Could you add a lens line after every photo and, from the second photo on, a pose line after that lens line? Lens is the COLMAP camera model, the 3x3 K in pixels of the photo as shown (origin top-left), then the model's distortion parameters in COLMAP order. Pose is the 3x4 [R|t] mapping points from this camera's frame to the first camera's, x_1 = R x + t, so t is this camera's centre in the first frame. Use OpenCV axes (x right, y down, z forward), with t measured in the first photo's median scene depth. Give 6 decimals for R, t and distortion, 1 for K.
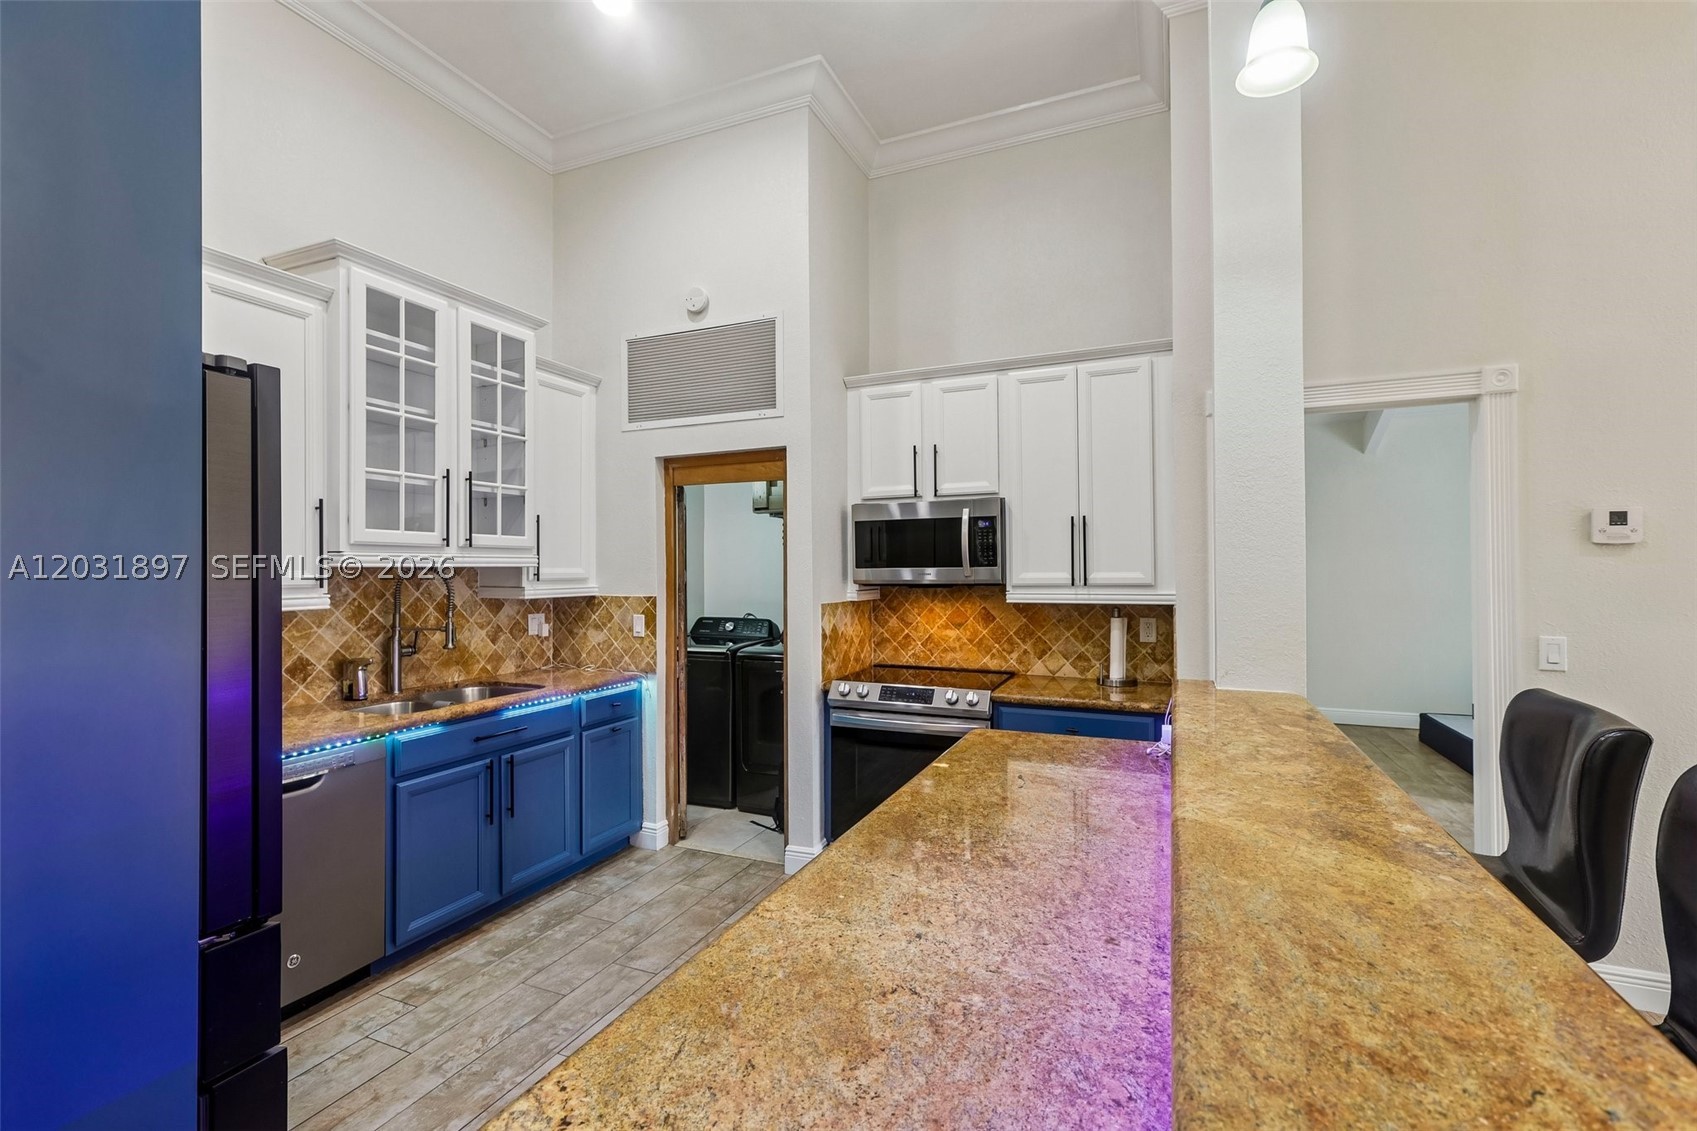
lens RADIAL K [[752.0, 0, 843.1], [0, 752.0, 568.3], [0, 0, 1]] dist [-0.001149, 0.000362]
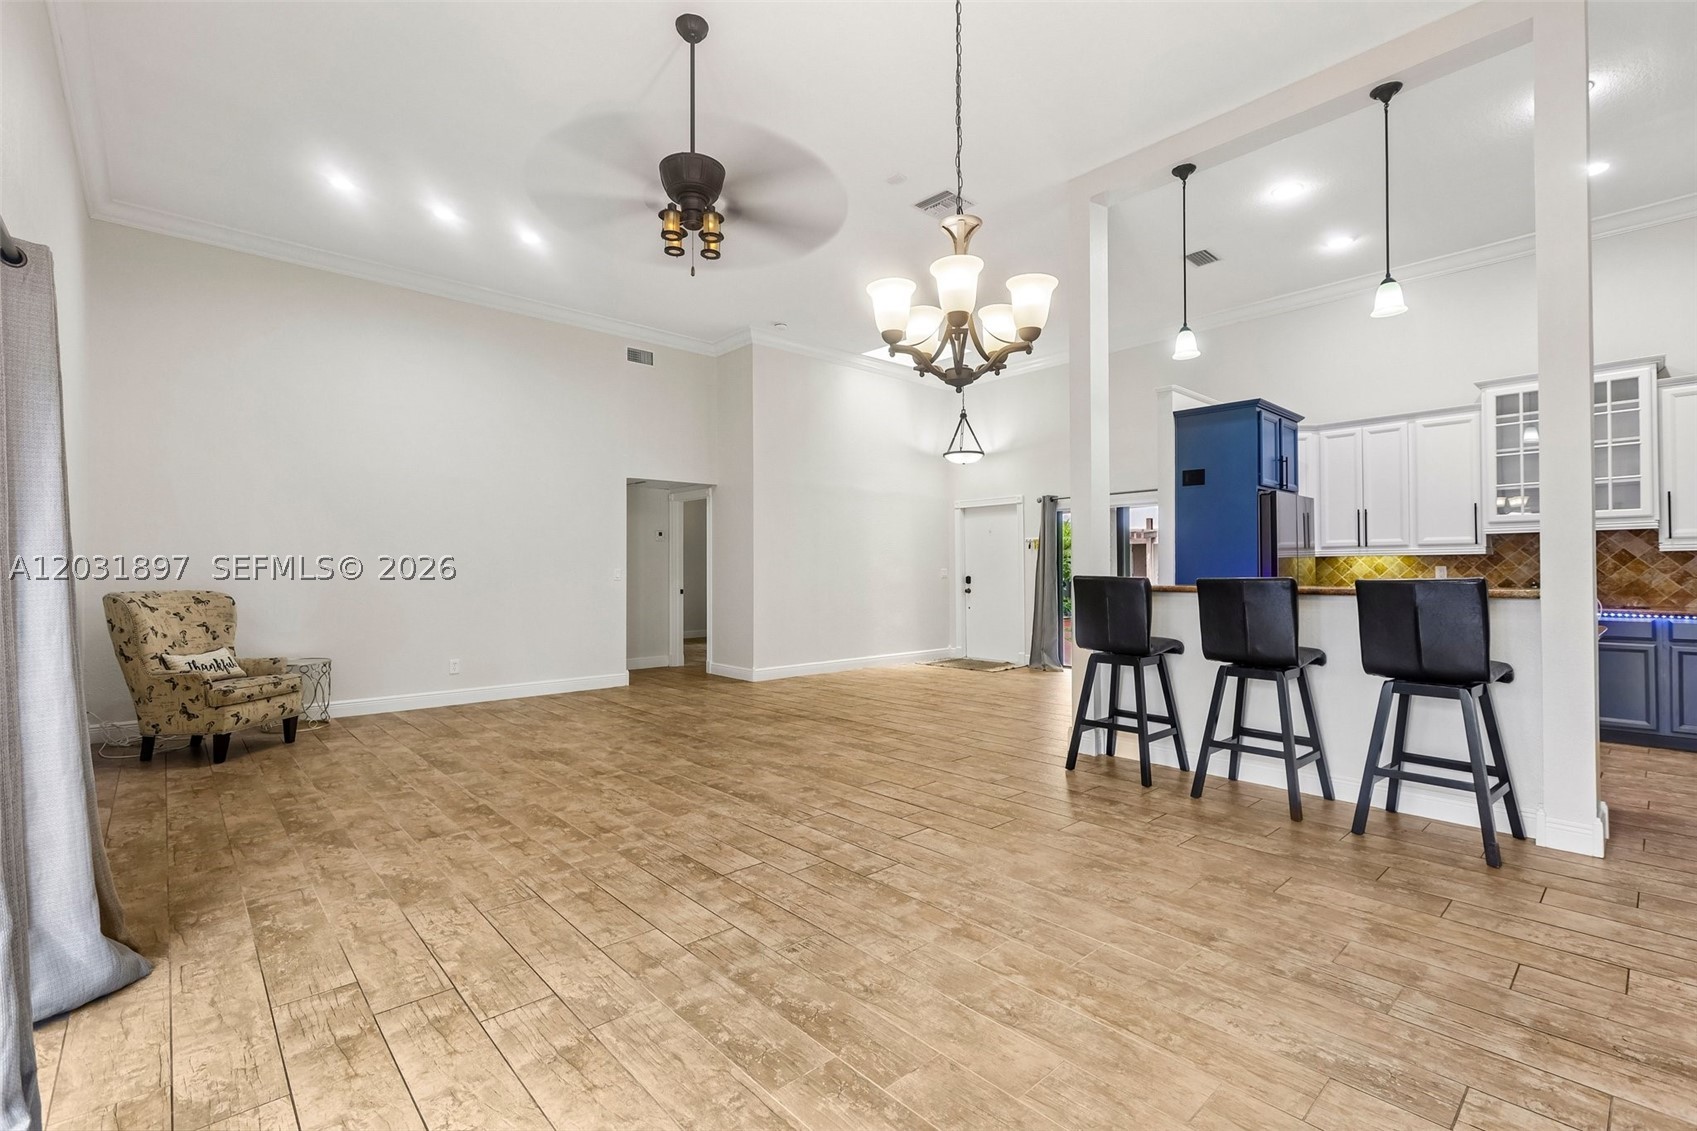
lens RADIAL K [[752.0, 0, 846.0], [0, 752.0, 565.3], [0, 0, 1]] dist [-0.001149, 0.000362]
pose [[-0.414544, 0.003326, -0.910023, 1.697923], [0.010638, 0.999943, -0.001192, 0.059317], [0.909967, -0.010174, -0.414555, 0.206160]]
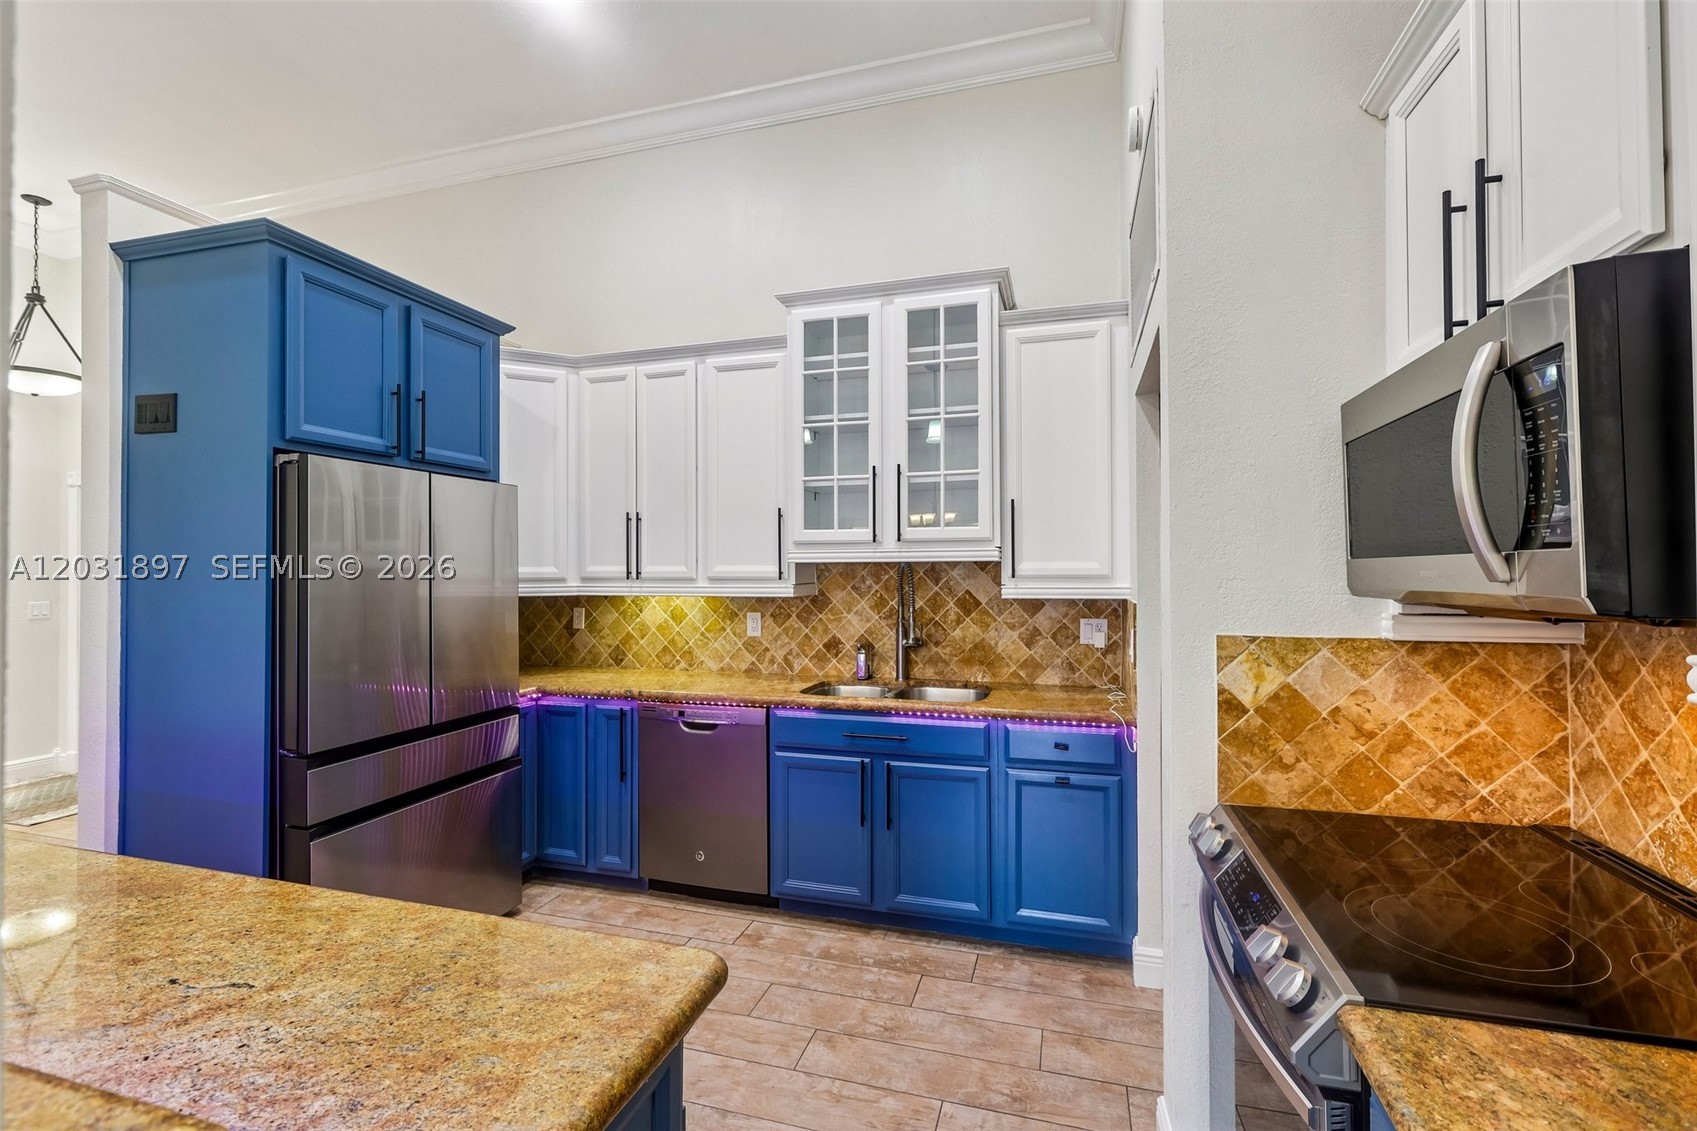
lens RADIAL K [[752.0, 0, 844.1], [0, 752.0, 568.4], [0, 0, 1]] dist [-0.001149, 0.000362]
pose [[0.115380, 0.001955, -0.993320, 0.461602], [0.002688, 0.999994, 0.002281, 0.004572], [0.993318, -0.002934, 0.115374, 0.806452]]
